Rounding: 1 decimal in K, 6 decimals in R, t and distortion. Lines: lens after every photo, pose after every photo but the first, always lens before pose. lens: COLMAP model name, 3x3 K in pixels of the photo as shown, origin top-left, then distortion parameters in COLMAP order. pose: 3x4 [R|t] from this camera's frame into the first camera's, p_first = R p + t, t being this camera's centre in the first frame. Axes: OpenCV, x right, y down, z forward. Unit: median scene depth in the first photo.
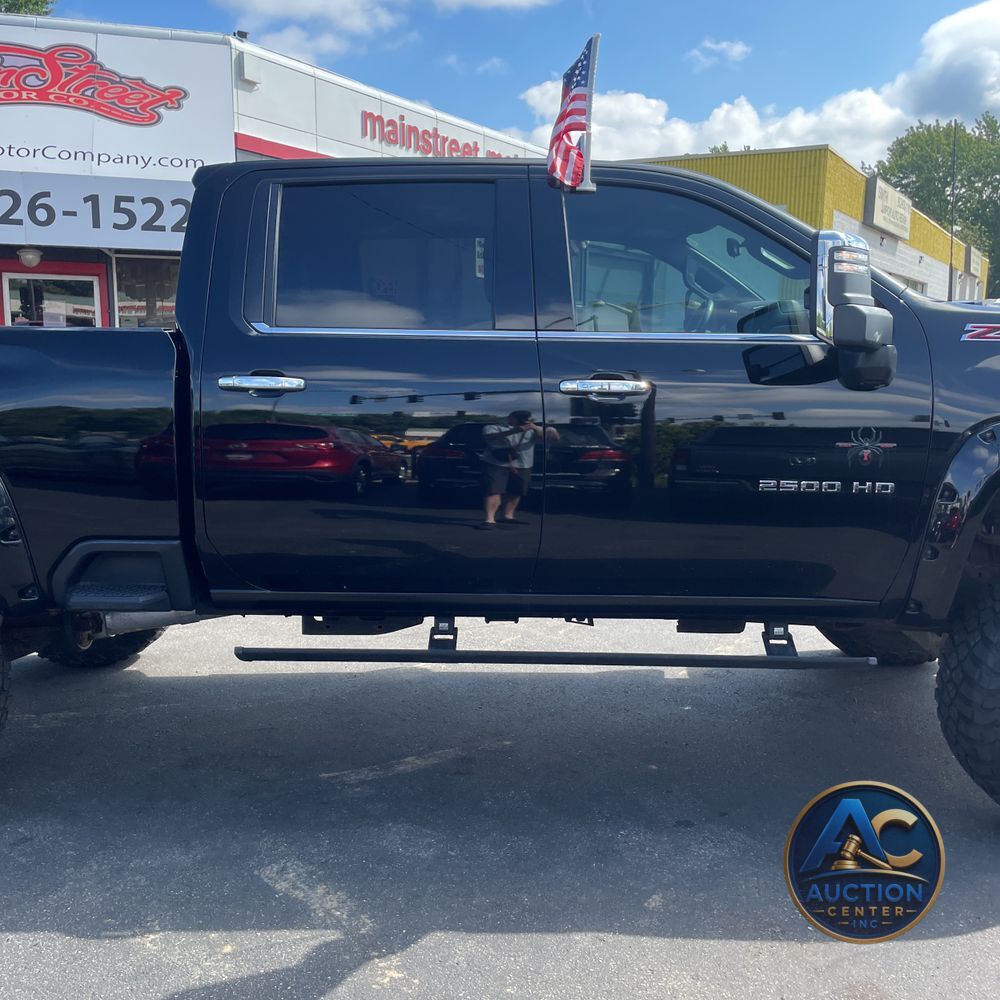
lens RADIAL K [[1019.0, 0, 497.1], [0, 1019.0, 485.2], [0, 0, 1]] dist [0.037969, 0.000000]
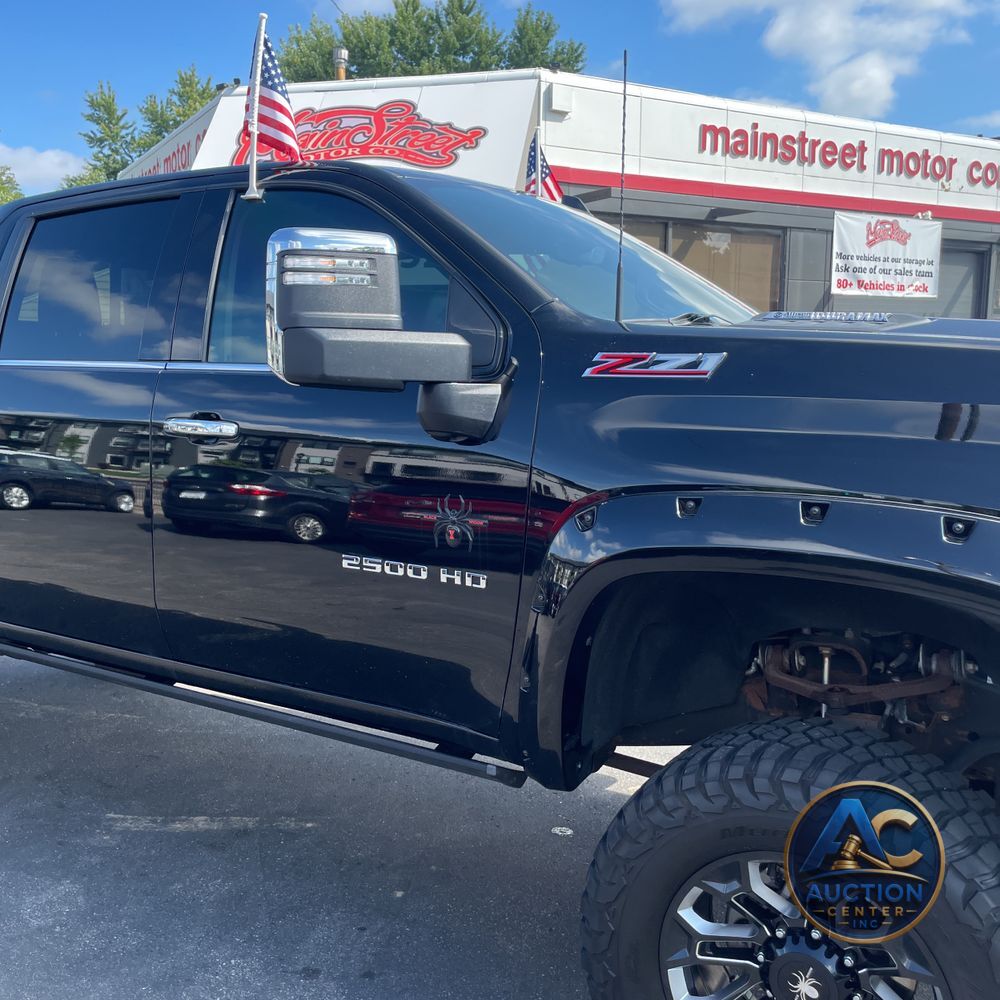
lens RADIAL K [[1019.0, 0, 493.7], [0, 1019.0, 497.9], [0, 0, 1]] dist [0.037969, 0.000000]
pose [[0.865200, 0.057553, -0.498112, 0.248969], [-0.063843, 0.997950, 0.004413, -0.019645], [0.497345, 0.027983, 0.867101, 0.127469]]
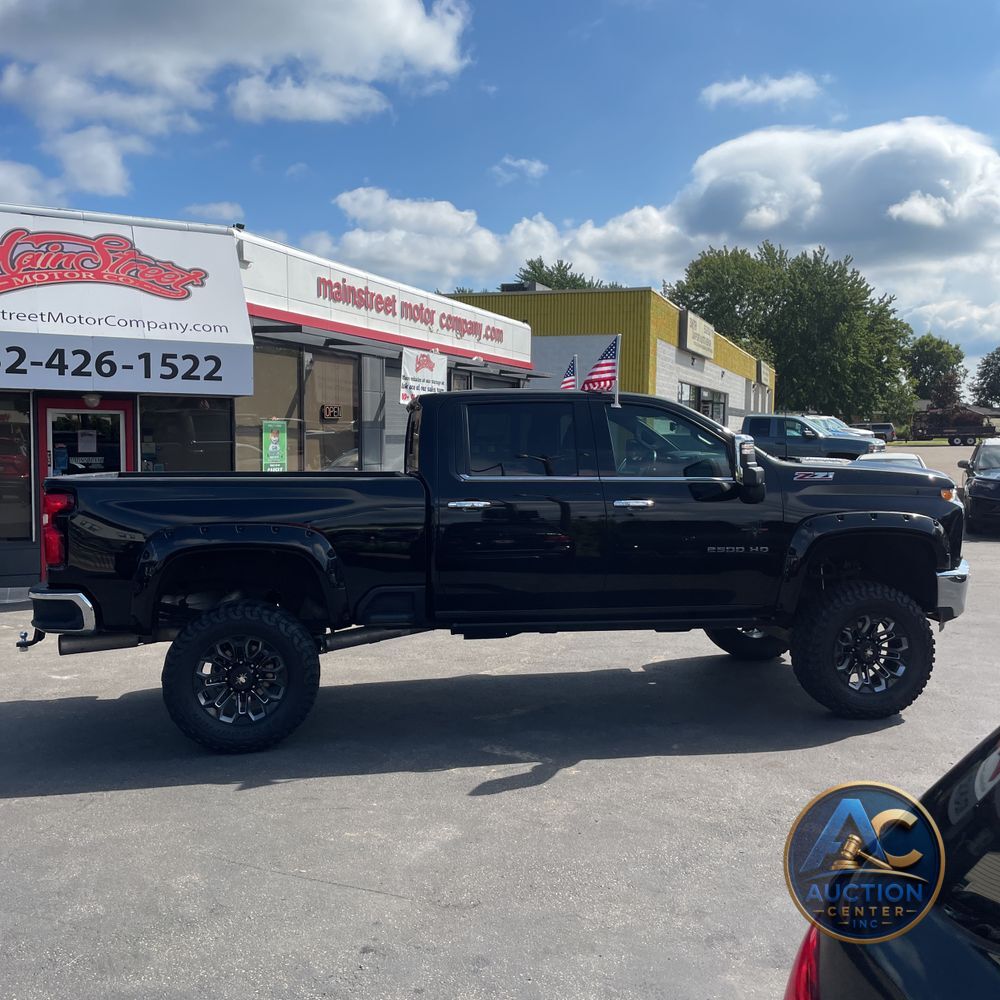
lens RADIAL K [[1019.0, 0, 502.1], [0, 1019.0, 499.6], [0, 0, 1]] dist [0.037969, 0.000000]
pose [[0.982775, -0.014964, 0.184202, -0.184710], [0.029316, 0.996719, -0.075440, 0.014394], [-0.182468, 0.079541, 0.979989, -0.334257]]
